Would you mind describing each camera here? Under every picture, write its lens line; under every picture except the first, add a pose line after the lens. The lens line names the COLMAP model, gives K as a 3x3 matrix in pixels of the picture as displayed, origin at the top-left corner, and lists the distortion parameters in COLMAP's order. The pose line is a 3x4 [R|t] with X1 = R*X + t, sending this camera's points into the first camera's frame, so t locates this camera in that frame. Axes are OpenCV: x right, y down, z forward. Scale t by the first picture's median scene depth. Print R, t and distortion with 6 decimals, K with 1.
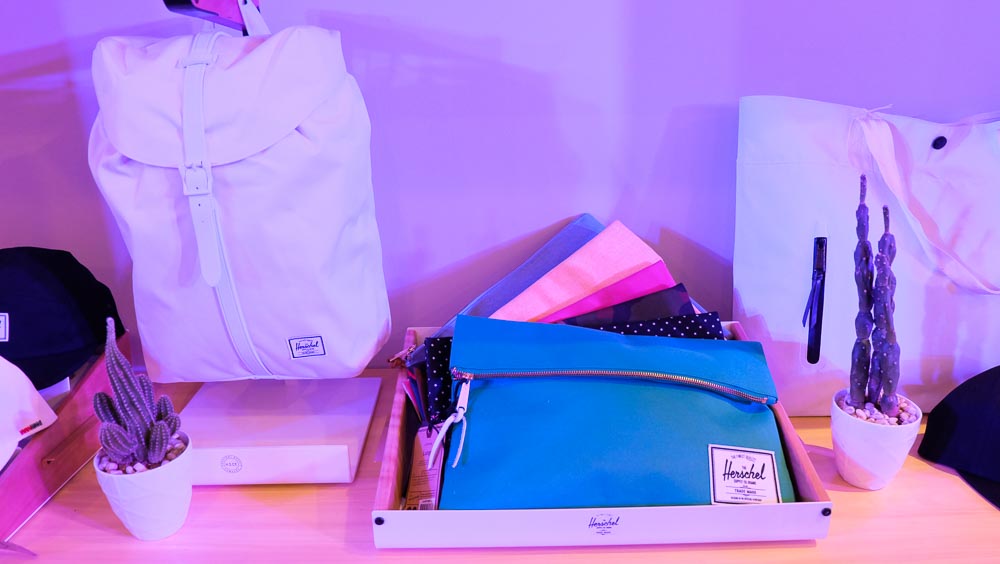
lens RADIAL K [[703.8, 0, 500.0], [0, 703.8, 282.0], [0, 0, 1]] dist [-0.088271, 0.120675]
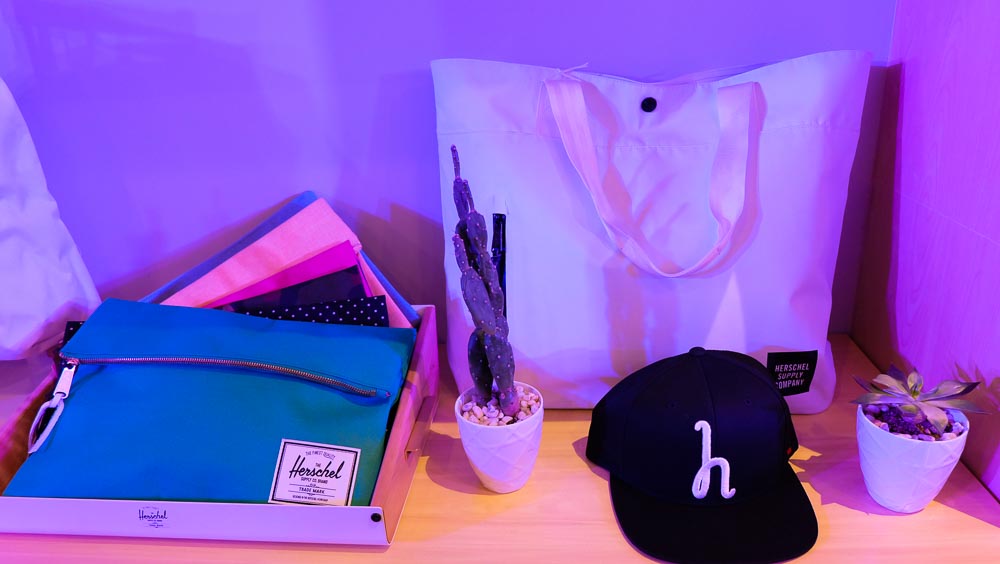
lens RADIAL K [[703.8, 0, 500.0], [0, 703.8, 282.0], [0, 0, 1]] dist [-0.088271, 0.120675]
pose [[0.992877, 0.000415, -0.119139, 0.635691], [0.004696, 0.999081, 0.042612, -0.016225], [0.119048, -0.042868, 0.991963, 0.097733]]
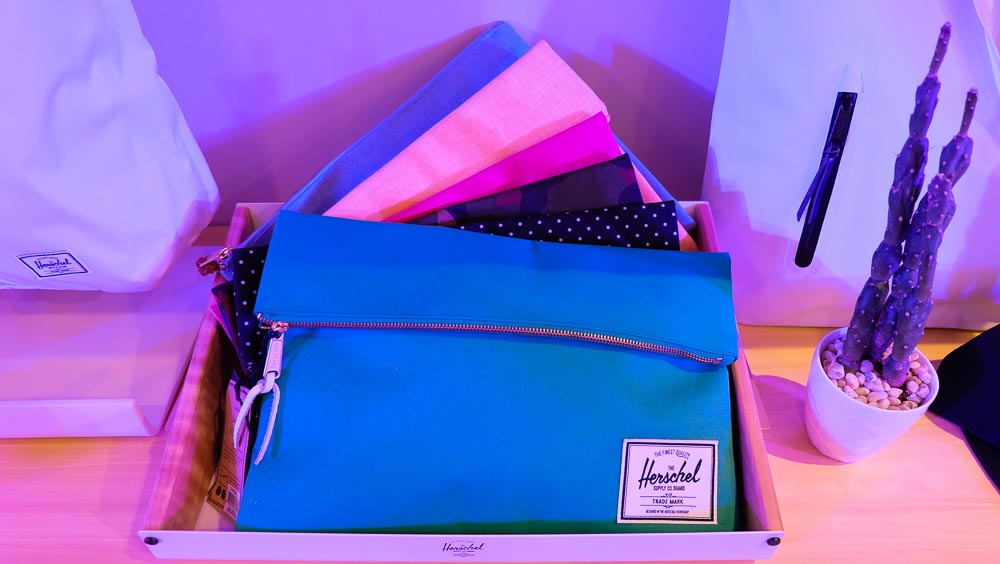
lens RADIAL K [[703.8, 0, 500.0], [0, 703.8, 282.0], [0, 0, 1]] dist [-0.088271, 0.120675]
pose [[0.999844, 0.016185, 0.007099, 0.152331], [-0.017671, 0.922553, 0.385466, -0.159439], [-0.000311, -0.385531, 0.922695, 0.377183]]
